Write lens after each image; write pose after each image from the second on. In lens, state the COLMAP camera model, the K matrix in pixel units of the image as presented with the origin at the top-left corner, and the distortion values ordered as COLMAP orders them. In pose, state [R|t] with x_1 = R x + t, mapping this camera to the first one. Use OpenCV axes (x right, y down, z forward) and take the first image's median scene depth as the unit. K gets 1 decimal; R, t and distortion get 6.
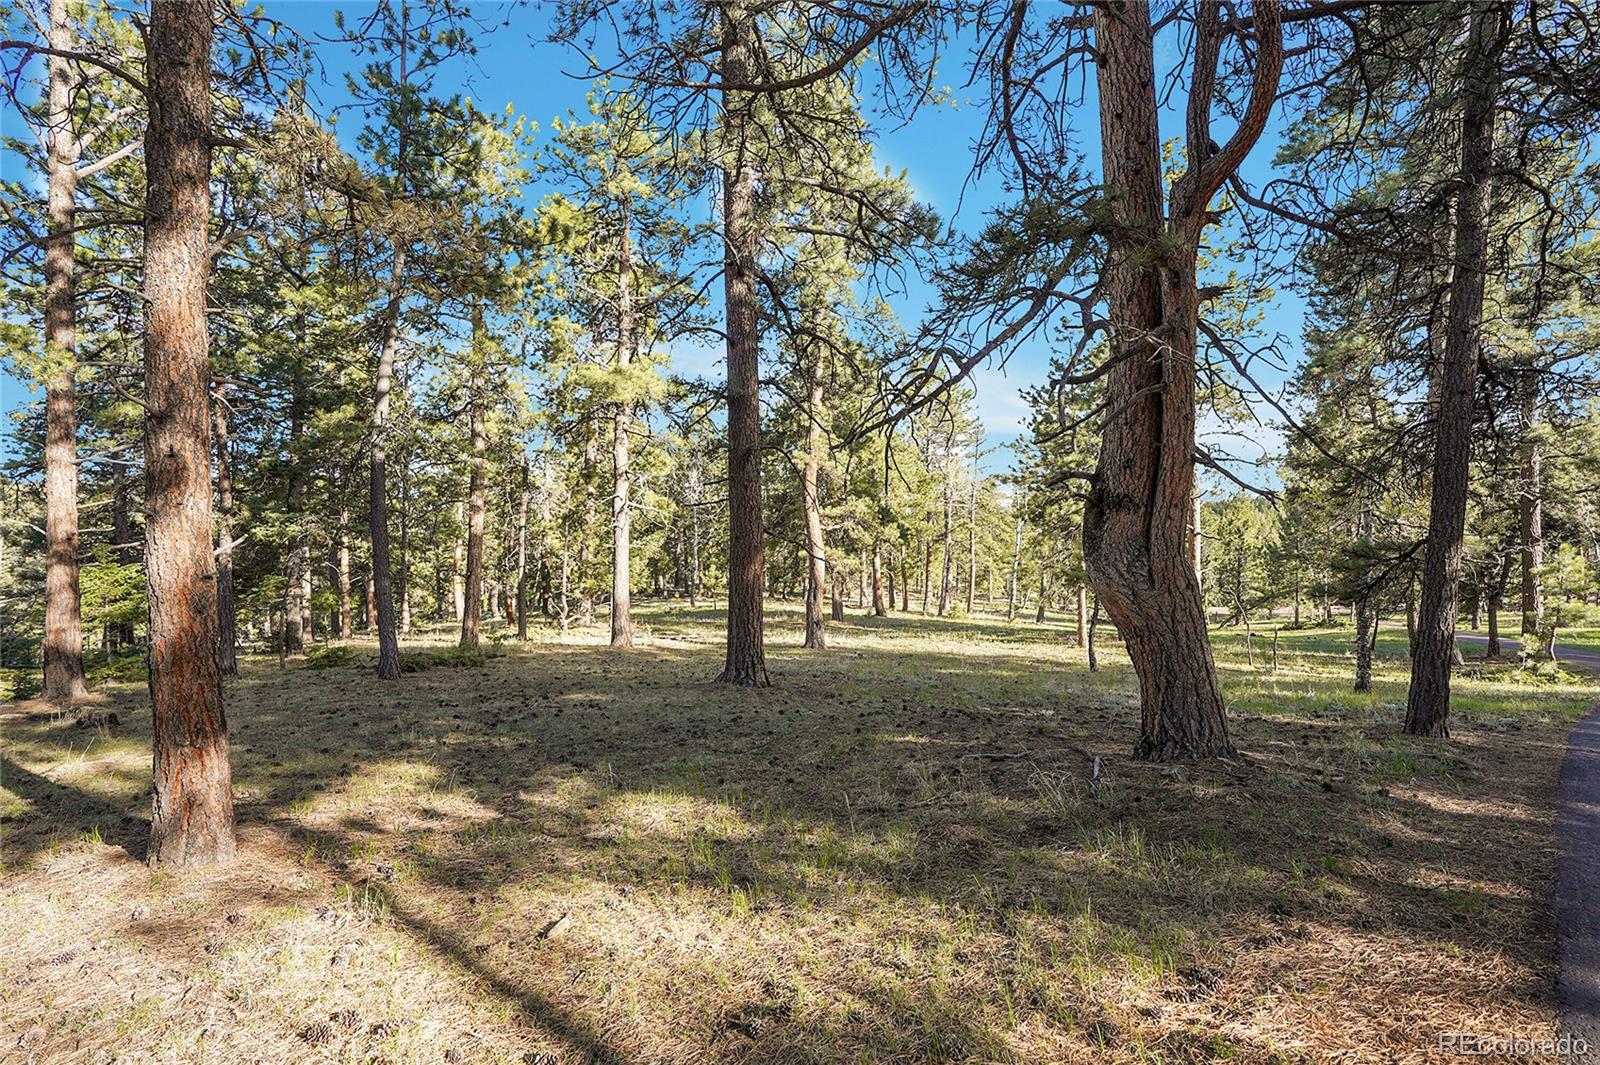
lens RADIAL K [[754.5, 0, 800.0], [0, 754.5, 532.5], [0, 0, 1]] dist [-0.058722, 0.022474]
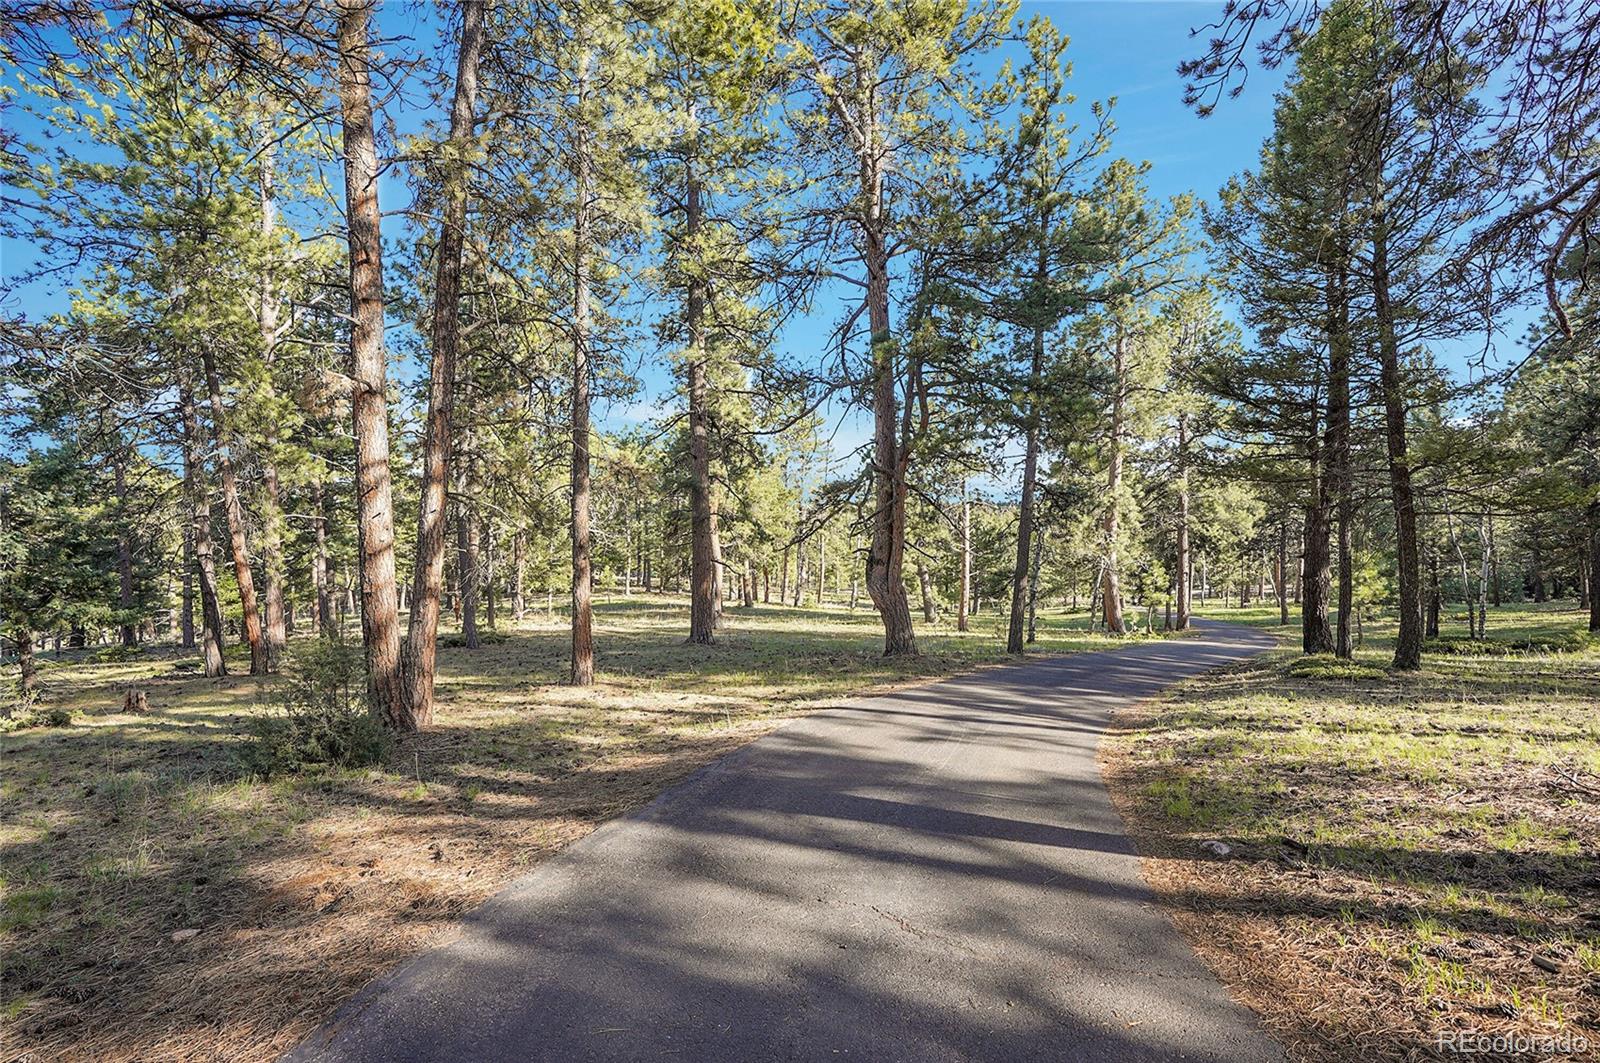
lens RADIAL K [[754.5, 0, 800.0], [0, 754.5, 531.5], [0, 0, 1]] dist [-0.058722, 0.022474]
pose [[0.980714, 0.003959, 0.195407, -0.052519], [-0.005813, 0.999943, 0.008917, -0.023813], [-0.195360, -0.009881, 0.980682, -0.222731]]
